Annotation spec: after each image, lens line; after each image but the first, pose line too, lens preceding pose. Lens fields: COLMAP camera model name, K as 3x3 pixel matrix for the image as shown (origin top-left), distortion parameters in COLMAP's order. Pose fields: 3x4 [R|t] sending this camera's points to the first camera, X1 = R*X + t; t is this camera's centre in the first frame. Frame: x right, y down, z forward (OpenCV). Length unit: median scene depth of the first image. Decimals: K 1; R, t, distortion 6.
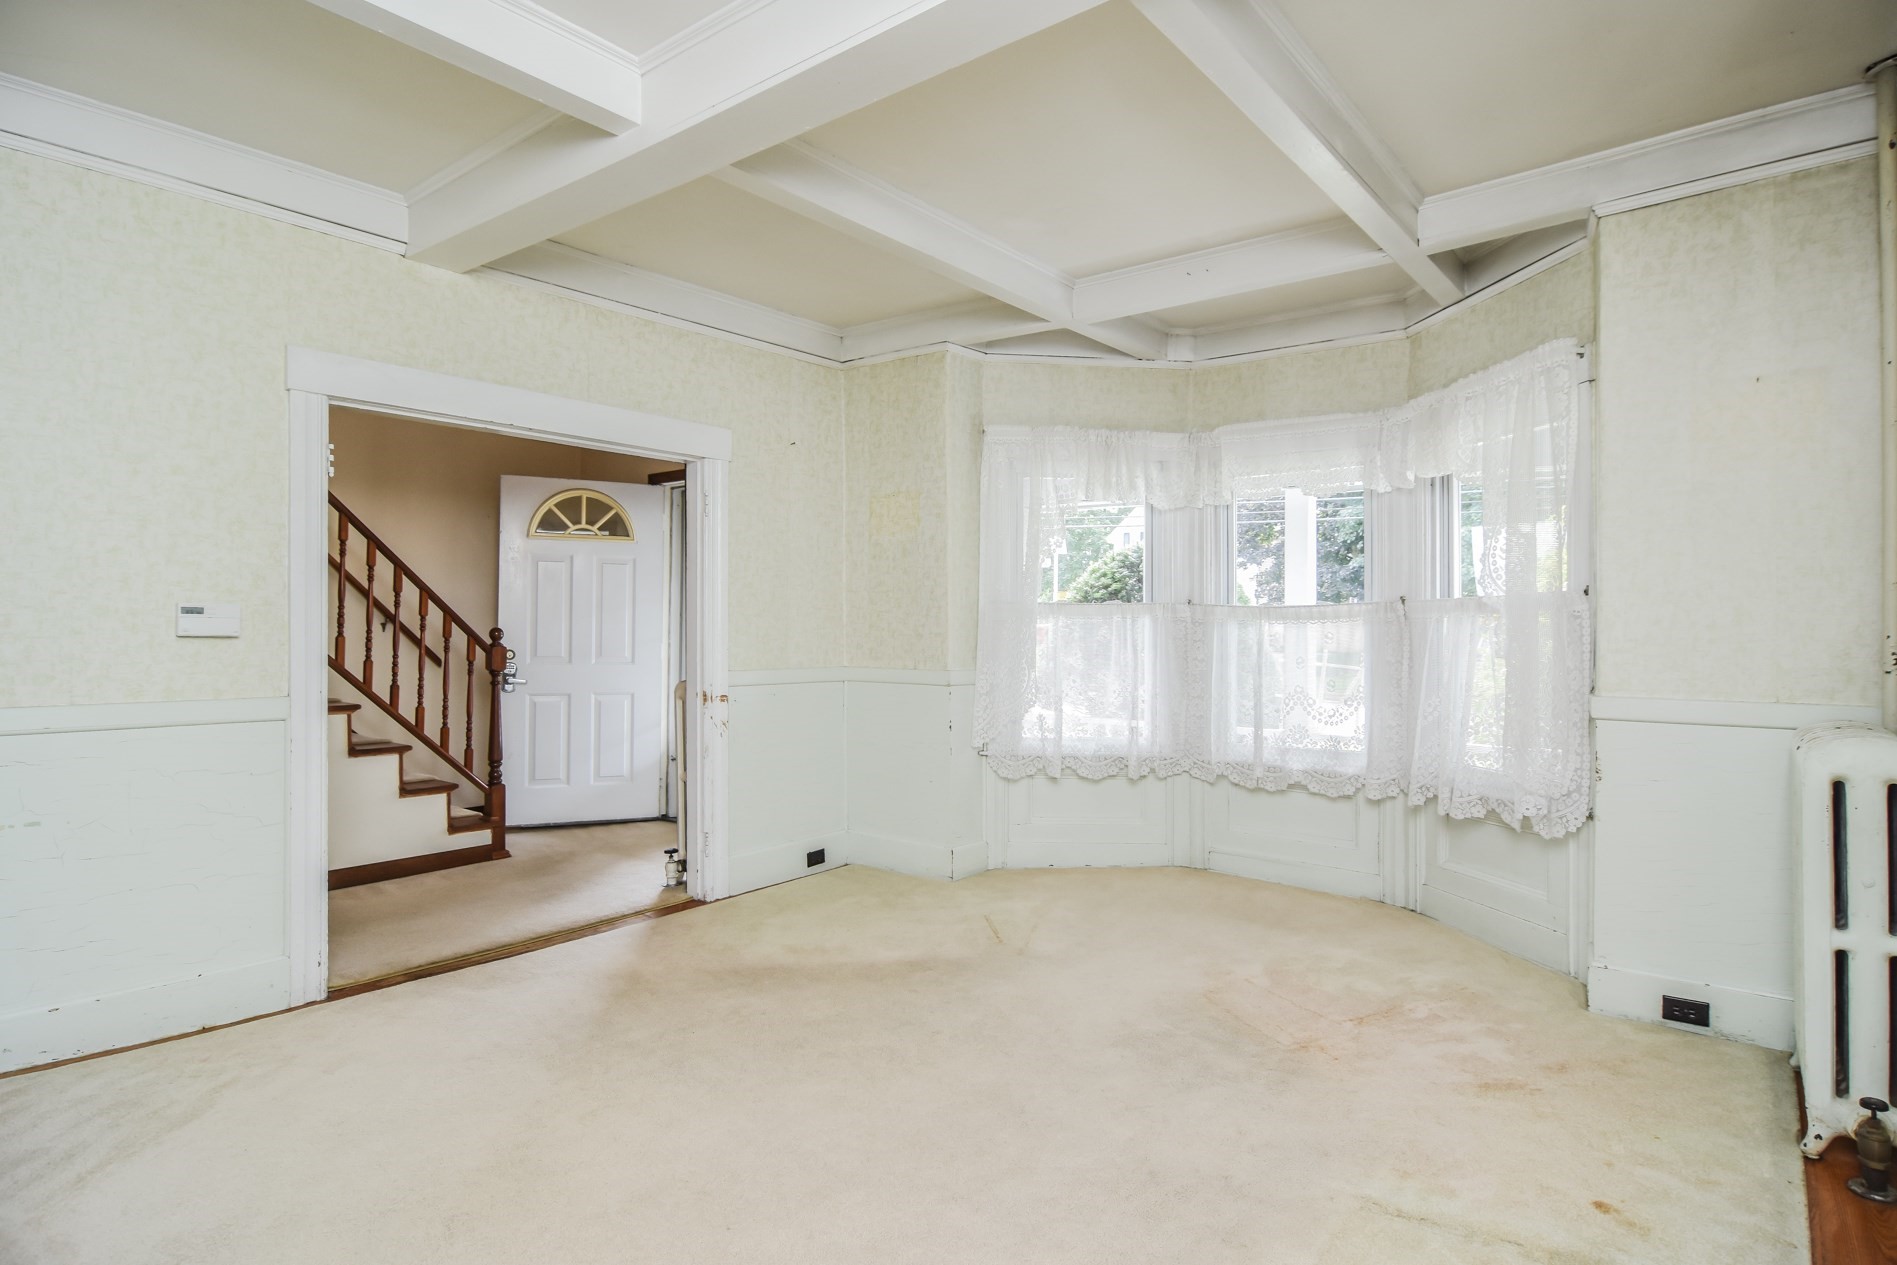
lens RADIAL K [[1016.1, 0, 936.1], [0, 1016.1, 631.3], [0, 0, 1]] dist [-0.006728, -0.009646]
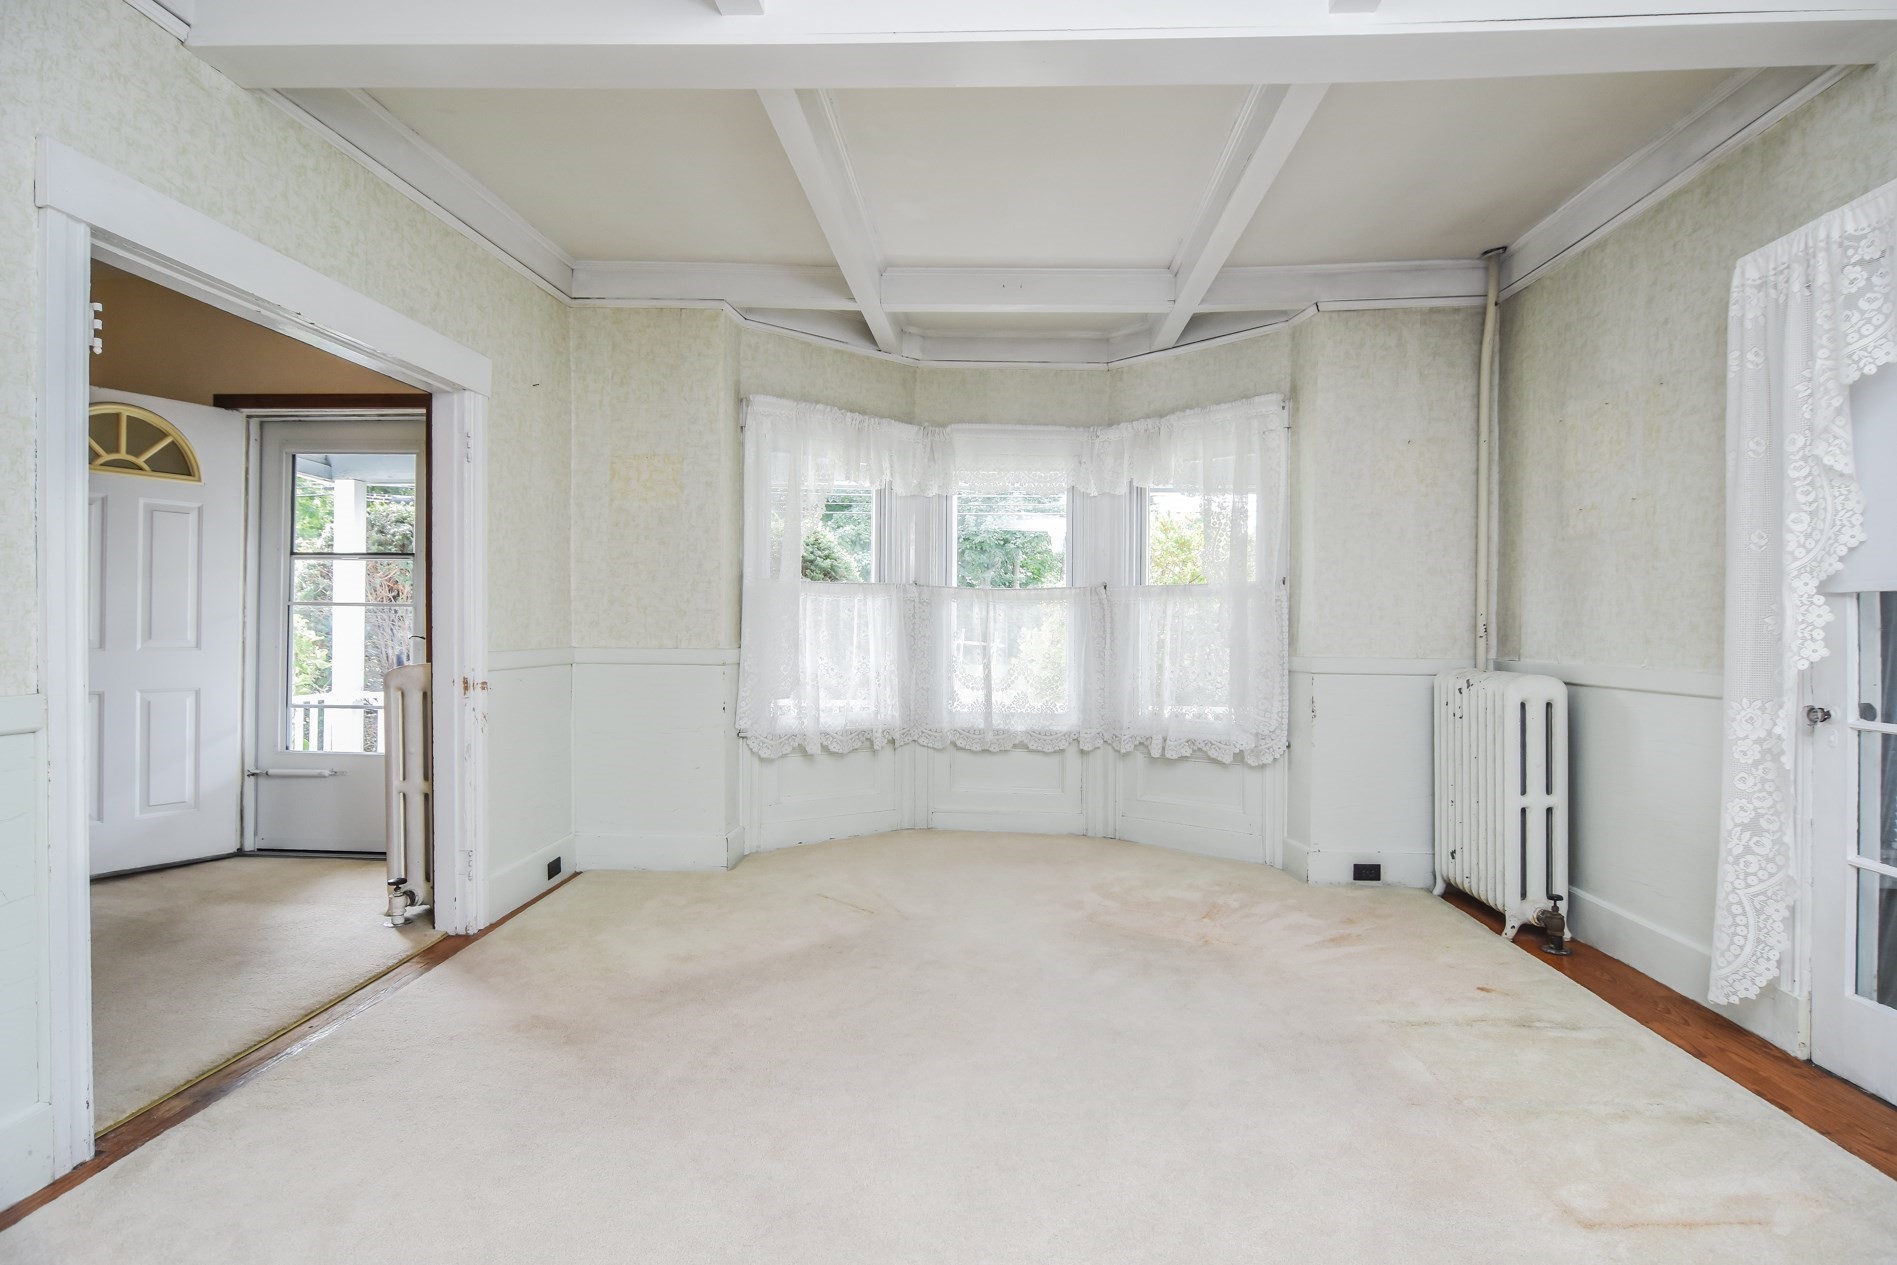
lens RADIAL K [[1016.1, 0, 956.8], [0, 1016.1, 631.6], [0, 0, 1]] dist [-0.006728, -0.009646]
pose [[0.807263, -0.002308, 0.590188, -0.386086], [-0.005344, 0.999923, 0.011220, 0.011059], [-0.590168, -0.012211, 0.807188, 0.112132]]
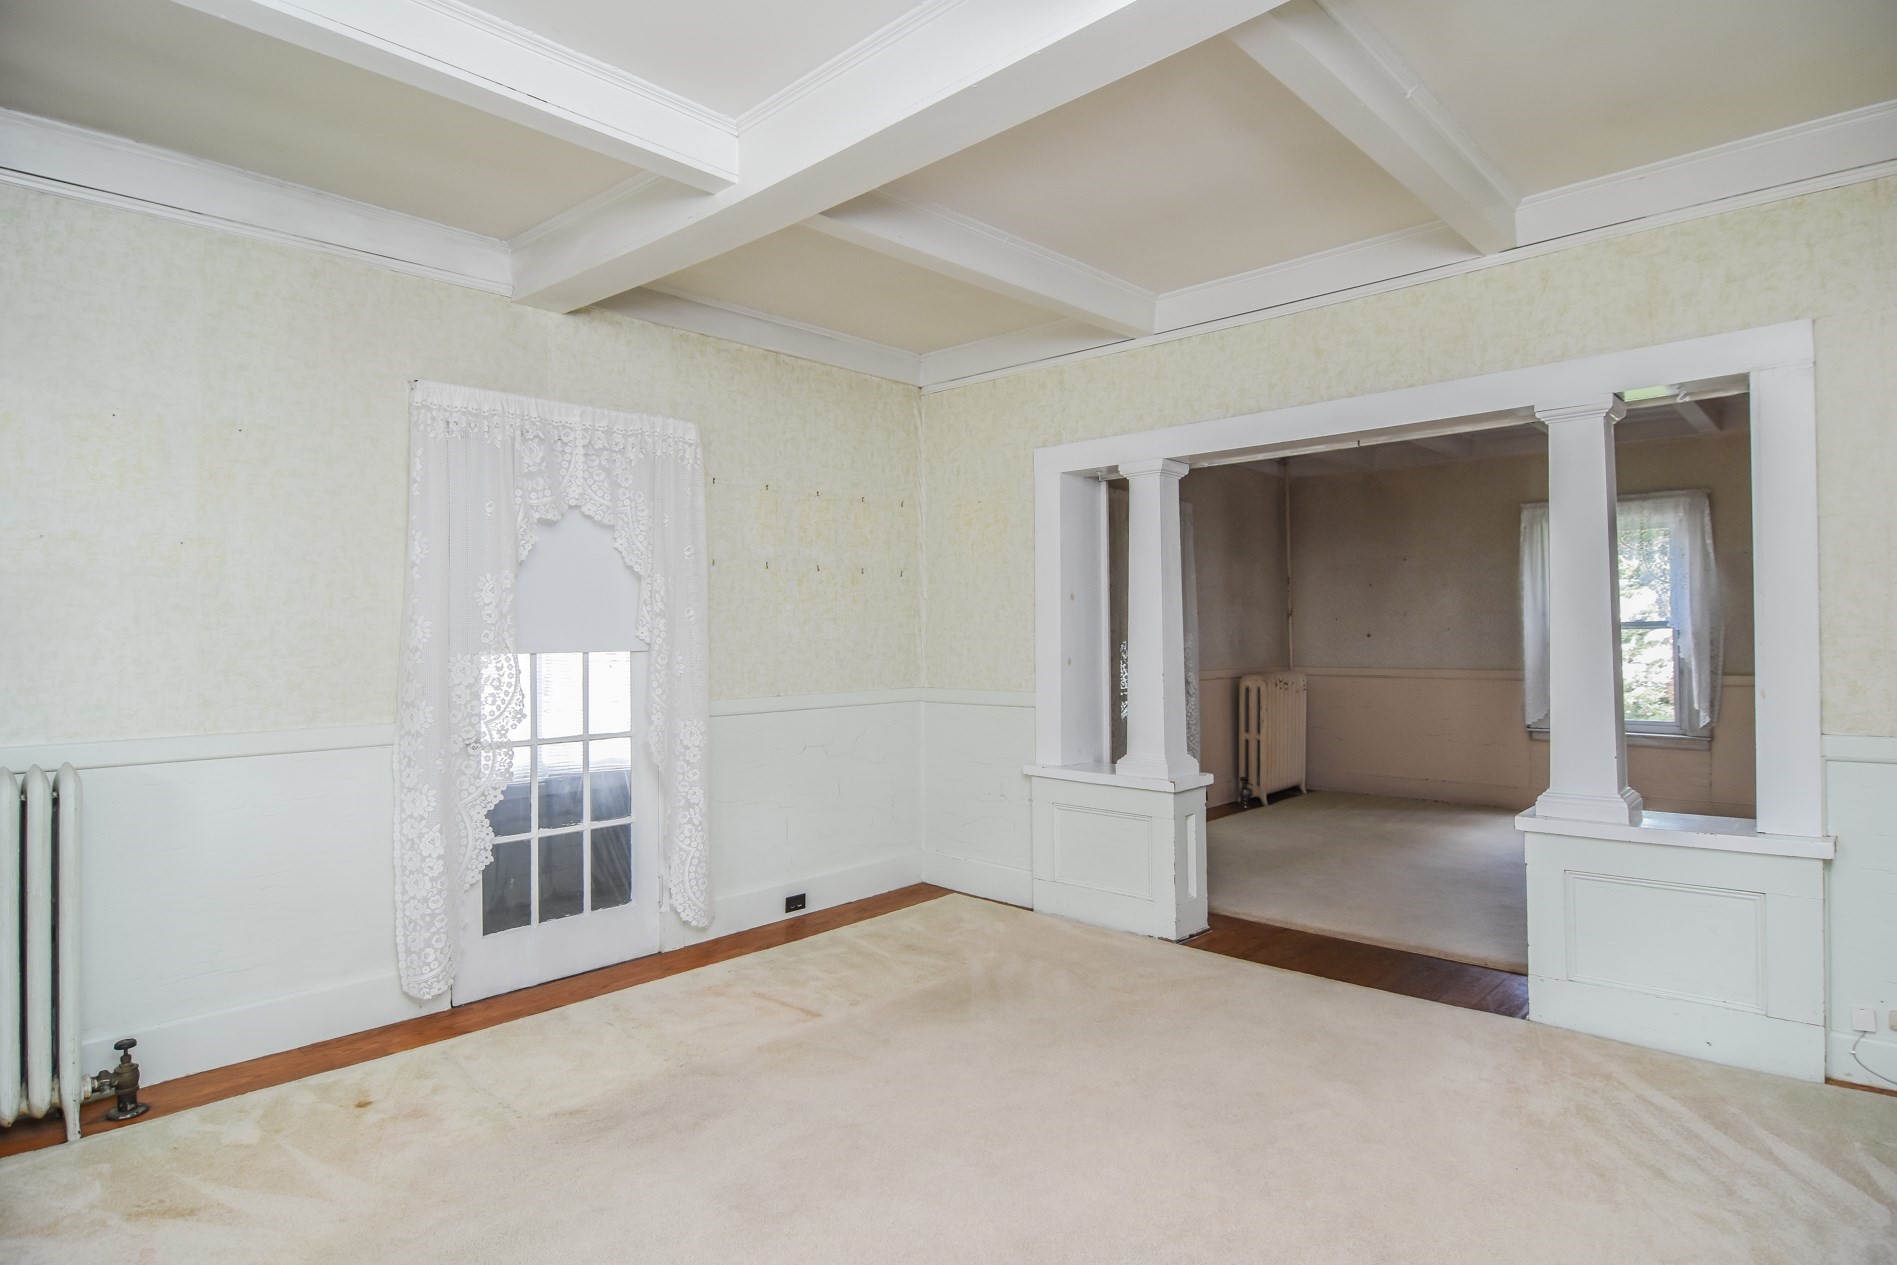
lens RADIAL K [[1016.1, 0, 954.2], [0, 1016.1, 631.0], [0, 0, 1]] dist [-0.006728, -0.009646]
pose [[-0.997307, 0.005045, 0.073160, -0.097322], [0.004263, 0.999932, -0.010832, -0.014206], [-0.073210, -0.010491, -0.997261, 1.008586]]
